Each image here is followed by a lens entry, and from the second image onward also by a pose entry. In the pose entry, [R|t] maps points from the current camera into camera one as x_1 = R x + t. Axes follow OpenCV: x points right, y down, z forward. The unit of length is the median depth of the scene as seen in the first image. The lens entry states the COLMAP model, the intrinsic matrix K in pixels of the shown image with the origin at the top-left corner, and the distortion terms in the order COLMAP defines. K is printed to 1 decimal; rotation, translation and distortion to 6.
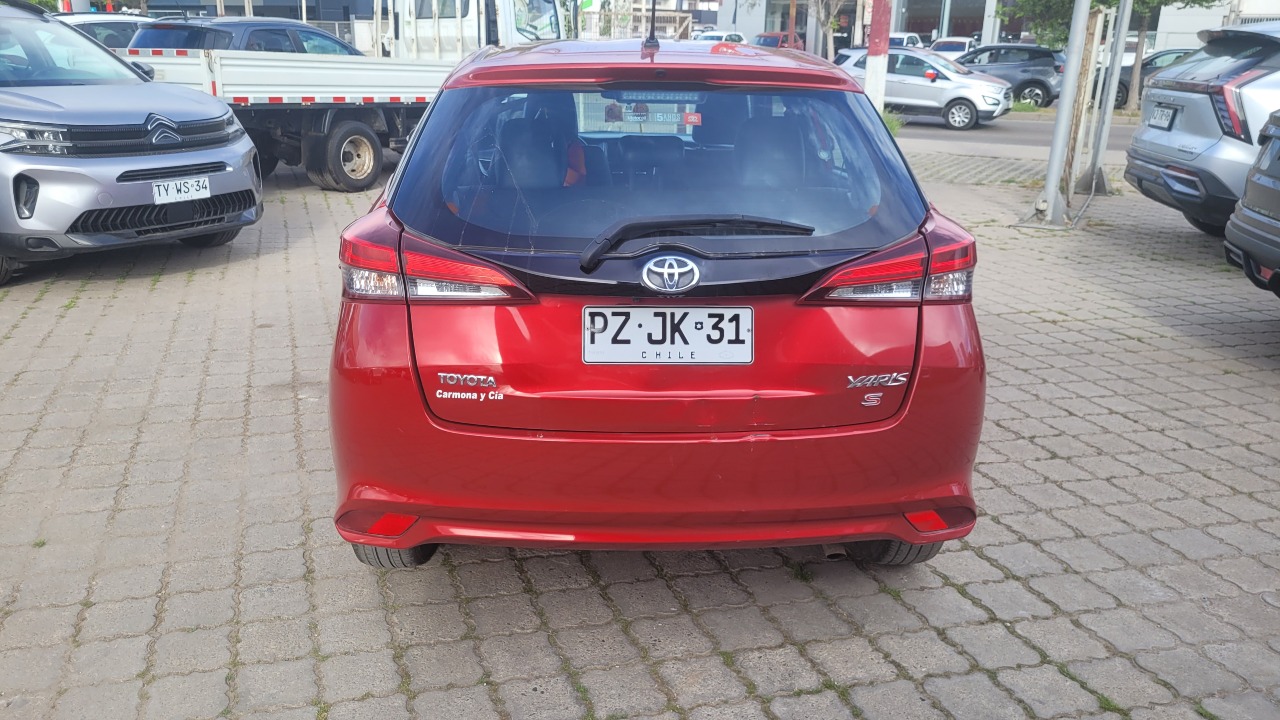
lens RADIAL K [[971.7, 0, 622.9], [0, 971.7, 389.8], [0, 0, 1]] dist [0.051696, -0.053090]
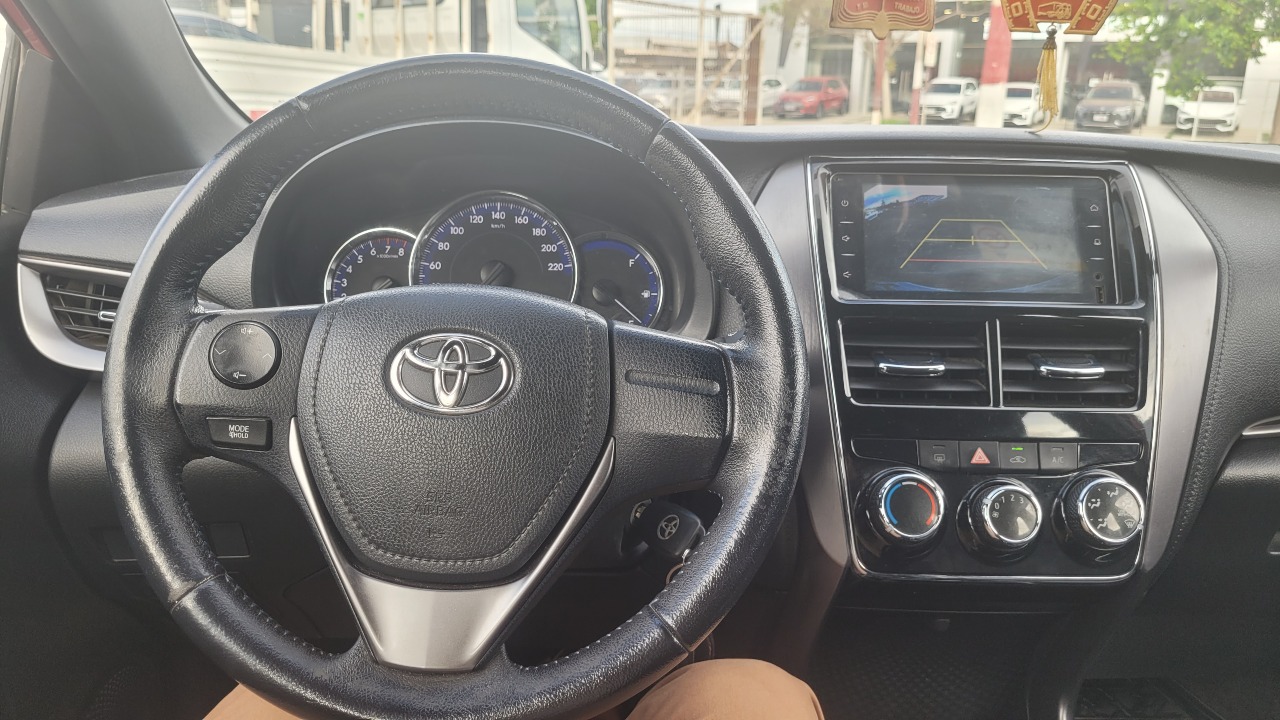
lens RADIAL K [[971.7, 0, 611.5], [0, 971.7, 371.8], [0, 0, 1]] dist [0.051696, -0.053090]
pose [[0.999285, 0.020659, -0.031678, -0.022034], [-0.022712, 0.997568, -0.065892, -0.110801], [0.030240, 0.066565, 0.997324, 0.448383]]
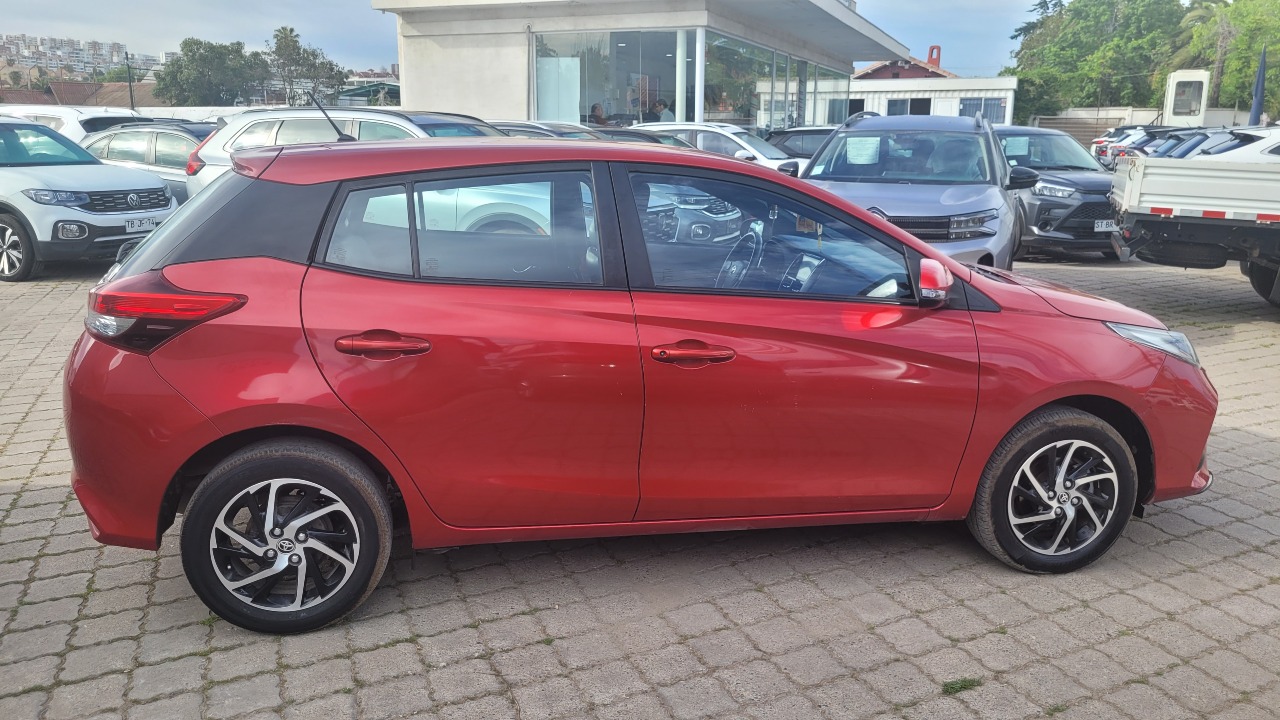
lens RADIAL K [[971.7, 0, 631.5], [0, 971.7, 375.7], [0, 0, 1]] dist [0.051696, -0.053090]
pose [[0.146435, 0.227170, -0.962783, 0.449390], [-0.341125, 0.925171, 0.166412, -0.131615], [0.928542, 0.304061, 0.212971, 0.375143]]
